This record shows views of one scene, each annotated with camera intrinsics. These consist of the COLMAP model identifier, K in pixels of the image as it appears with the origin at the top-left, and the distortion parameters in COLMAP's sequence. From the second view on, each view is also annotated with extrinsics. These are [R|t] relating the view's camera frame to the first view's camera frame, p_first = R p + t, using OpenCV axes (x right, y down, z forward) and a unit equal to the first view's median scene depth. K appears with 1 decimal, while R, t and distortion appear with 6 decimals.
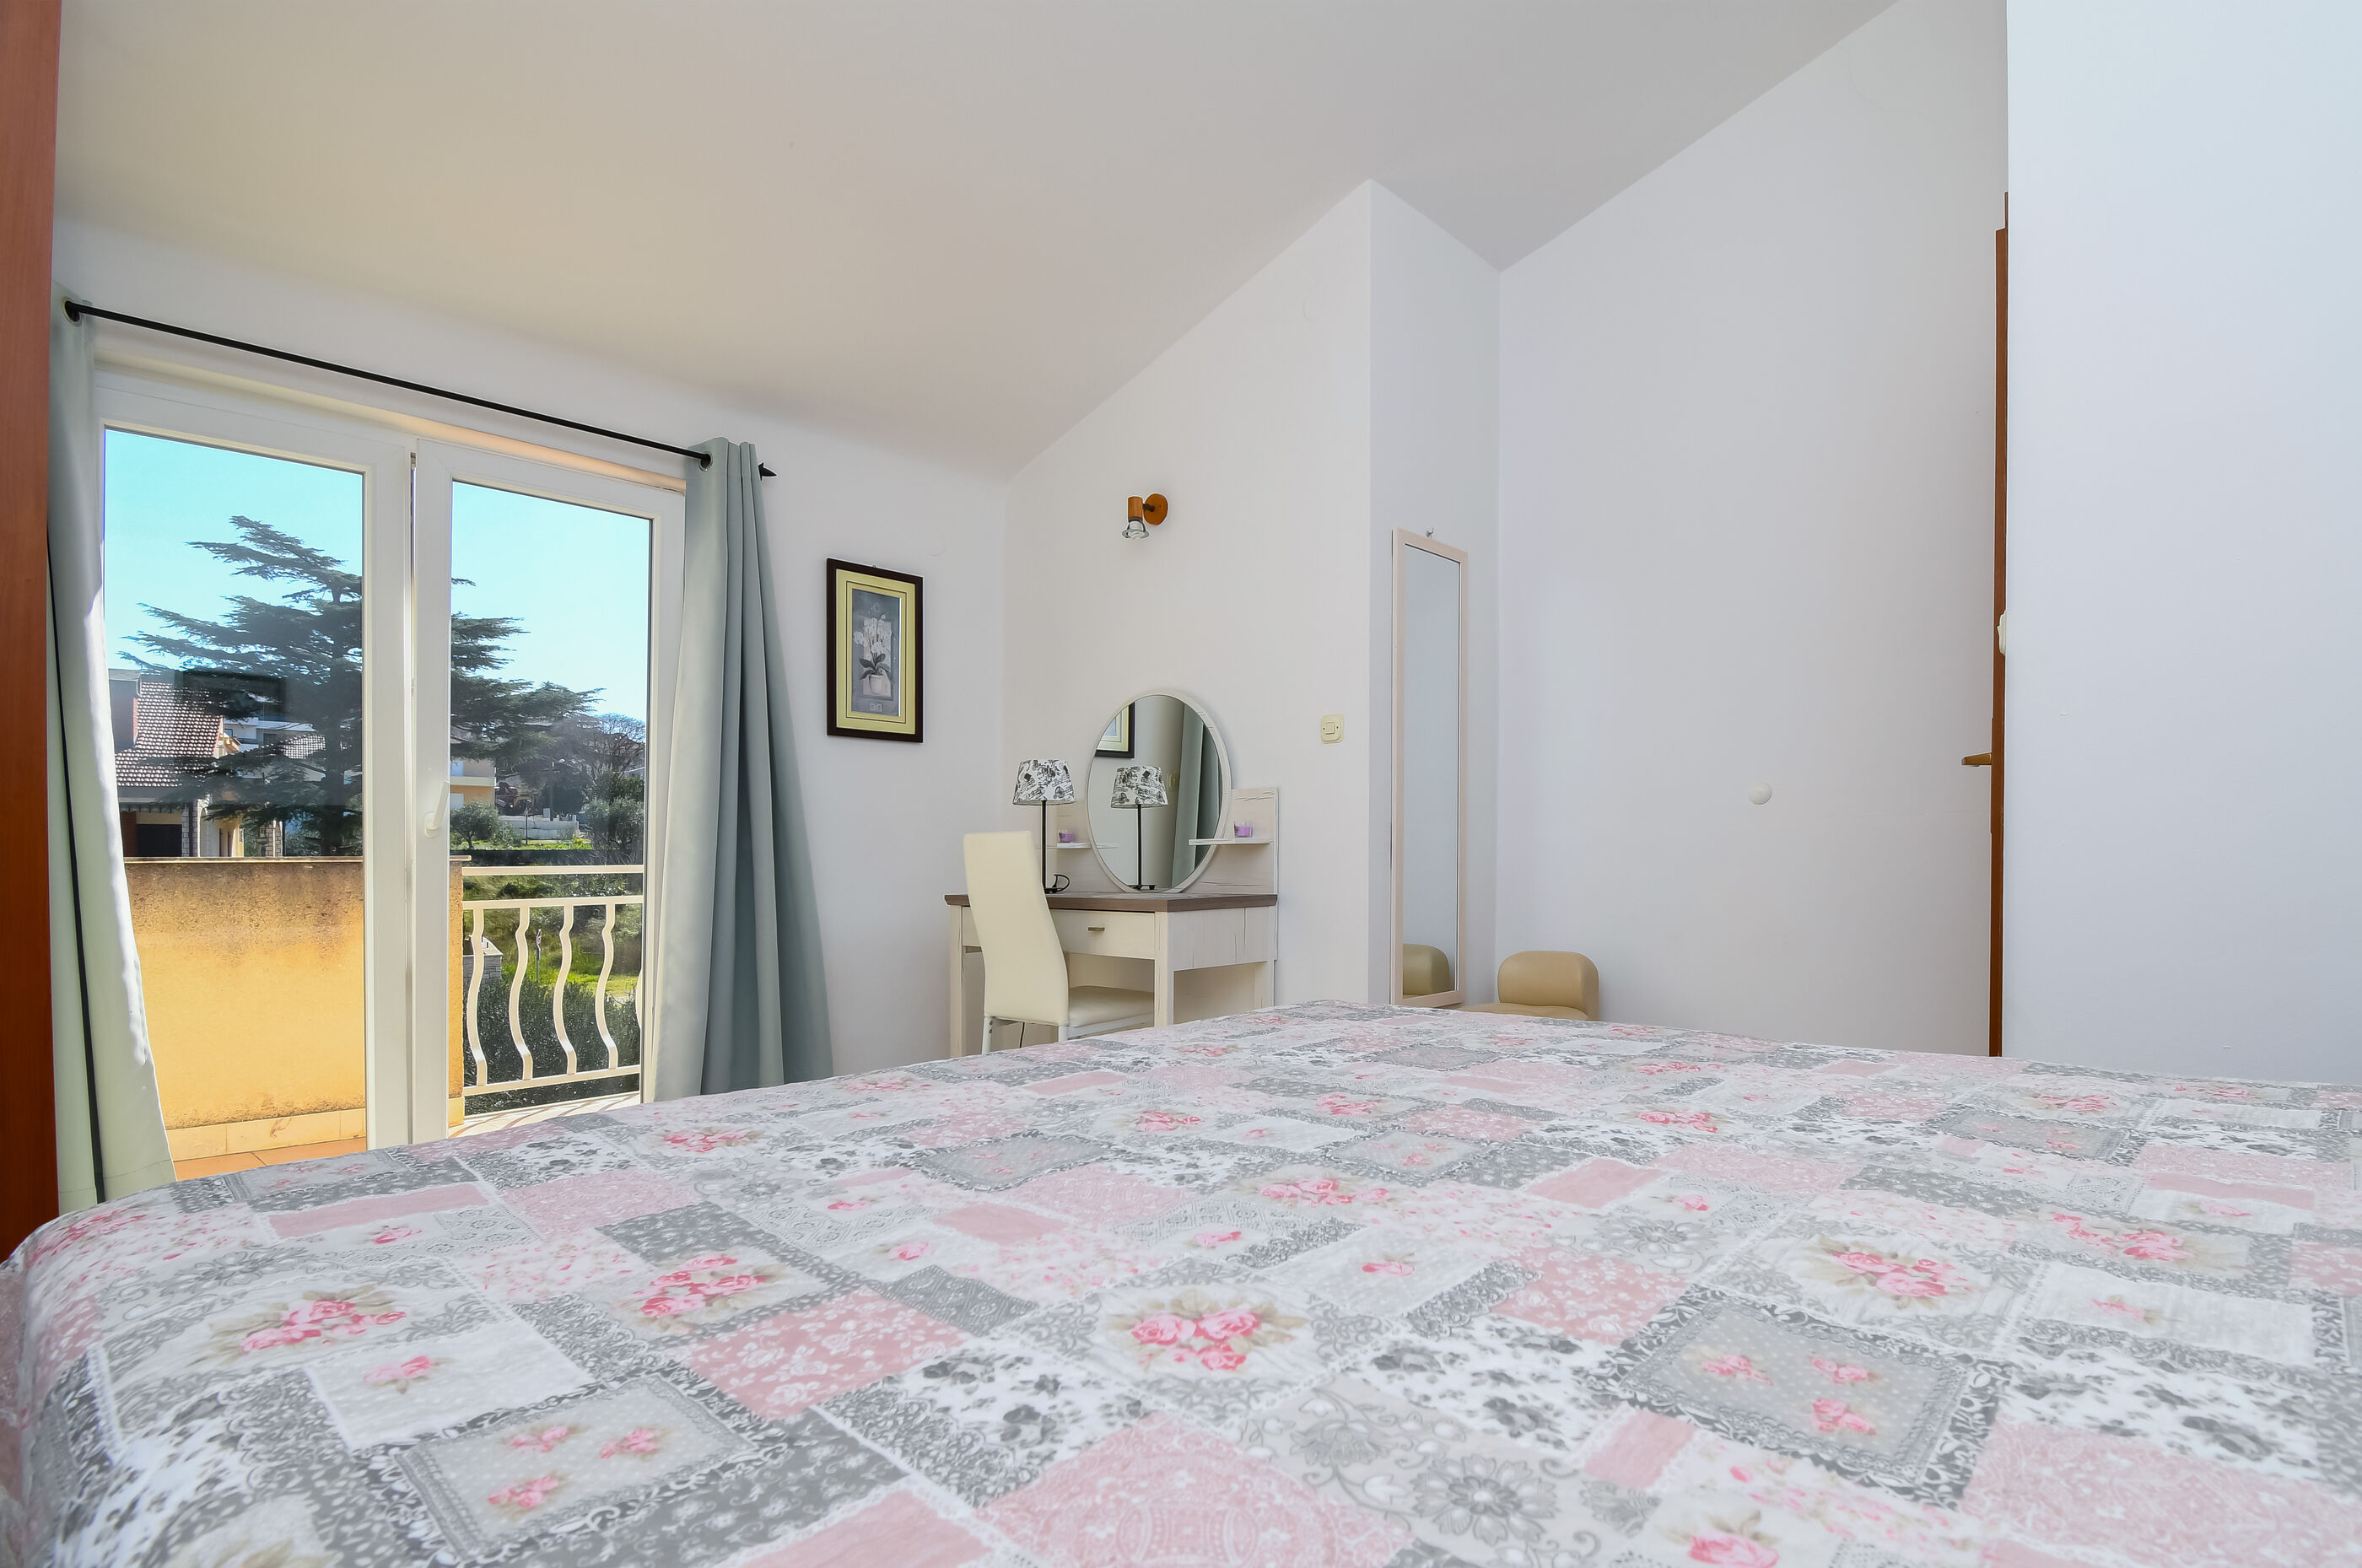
lens RADIAL K [[1077.7, 0, 1267.0], [0, 1077.7, 853.4], [0, 0, 1]] dist [0.000735, -0.011826]
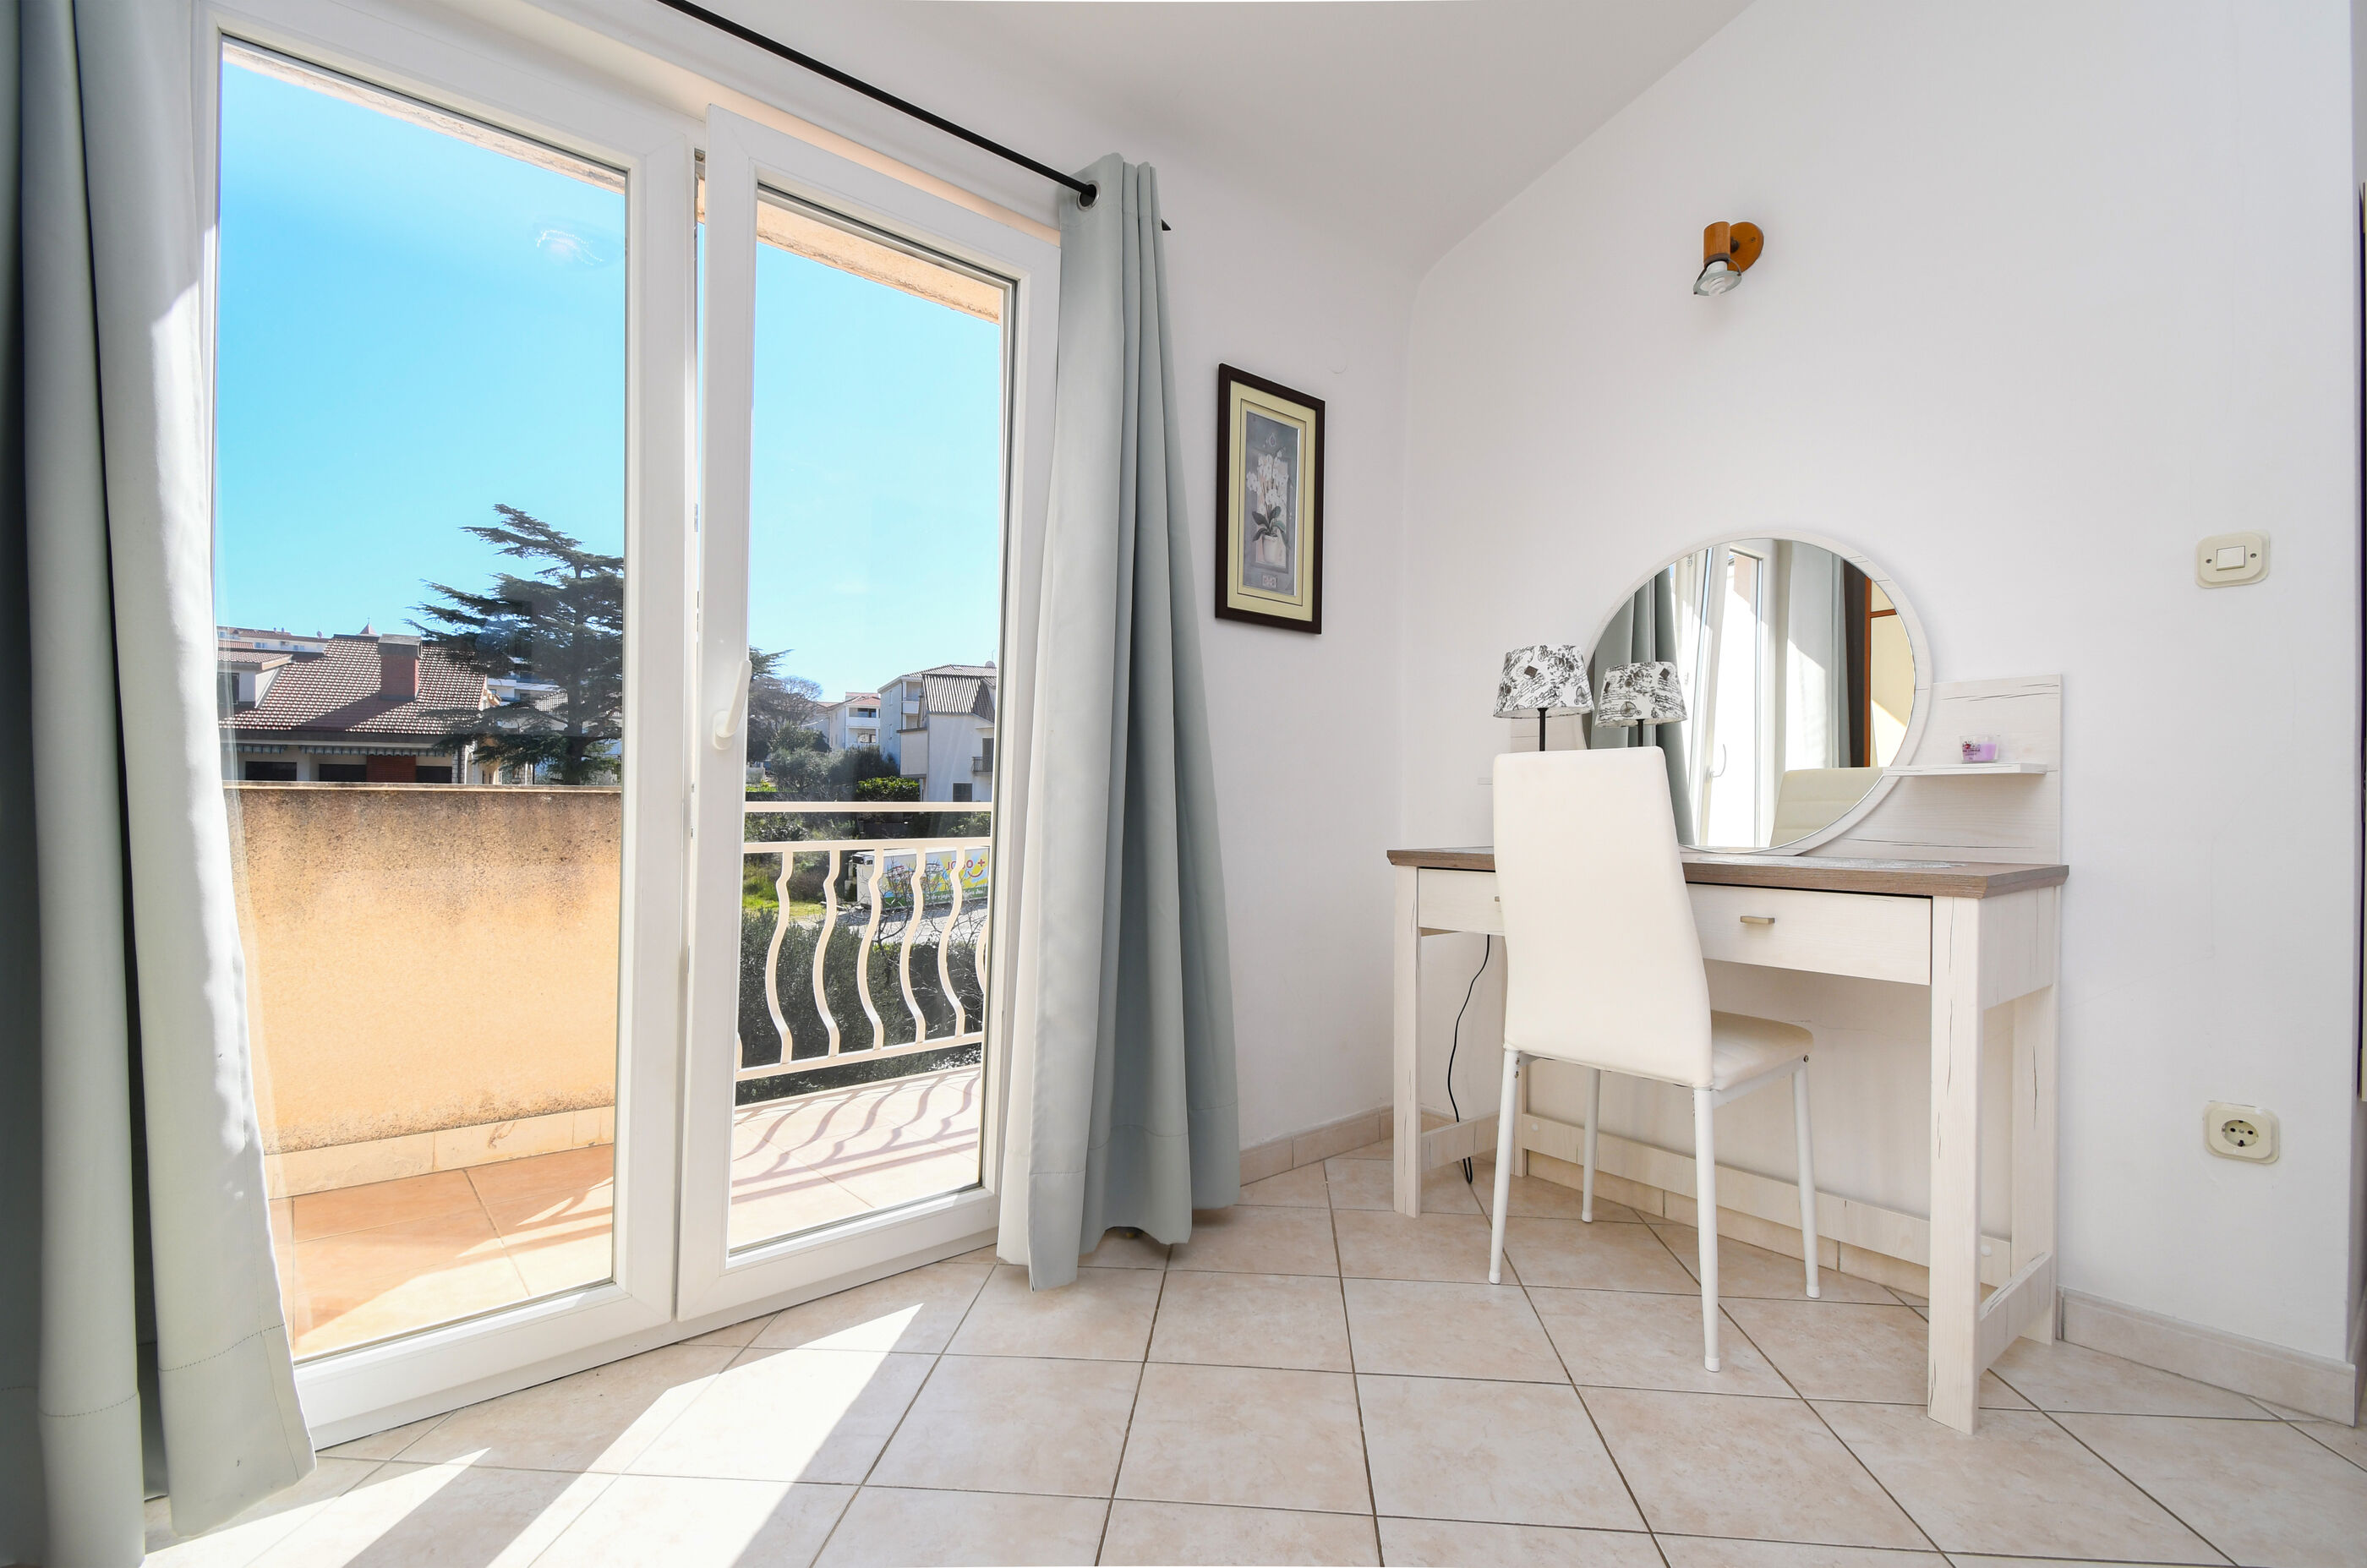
lens RADIAL K [[991.1, 0, 1183.5], [0, 991.1, 784.0], [0, 0, 1]] dist [0.031520, -0.000213]
pose [[0.985623, 0.008077, -0.168769, -0.307321], [-0.010883, 0.999817, -0.015704, 0.008480], [0.168611, 0.017315, 0.985531, 0.349222]]
